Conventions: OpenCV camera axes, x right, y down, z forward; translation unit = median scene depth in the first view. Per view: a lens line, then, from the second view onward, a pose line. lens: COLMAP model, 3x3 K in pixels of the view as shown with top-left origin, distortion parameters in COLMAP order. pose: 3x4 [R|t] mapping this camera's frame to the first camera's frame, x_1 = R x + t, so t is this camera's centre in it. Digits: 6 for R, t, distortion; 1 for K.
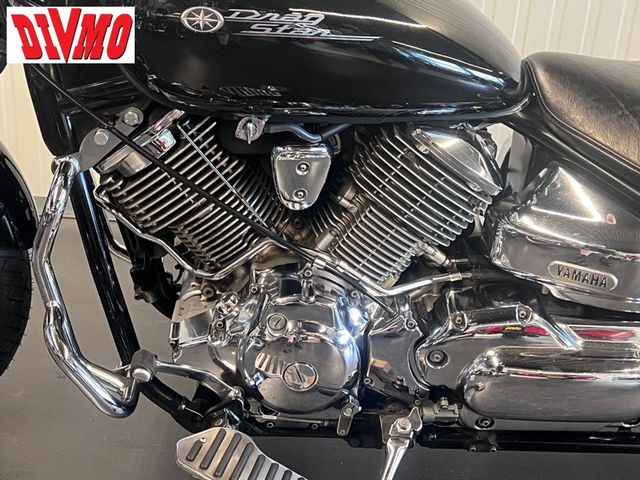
lens RADIAL K [[1029.4, 0, 321.0], [0, 1029.4, 240.8], [0, 0, 1]] dist [0.172461, 0.000000]
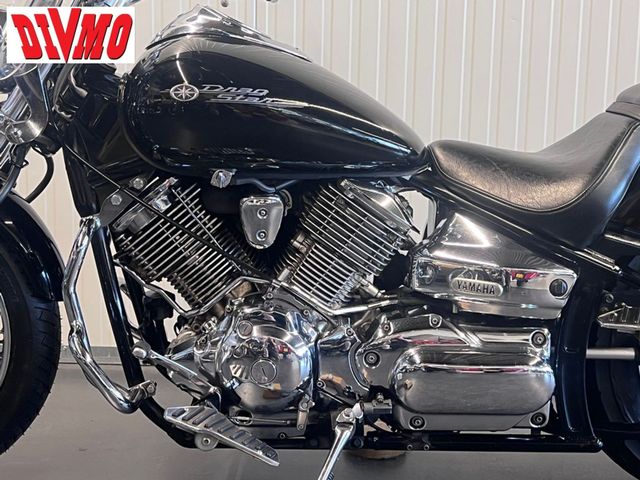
lens RADIAL K [[1029.4, 0, 321.2], [0, 1029.4, 235.5], [0, 0, 1]] dist [0.172461, 0.000000]
pose [[0.998711, -0.040475, -0.030644, 0.095542], [0.029735, 0.955620, -0.293098, 0.342735], [0.041147, 0.291809, 0.955591, -0.273165]]
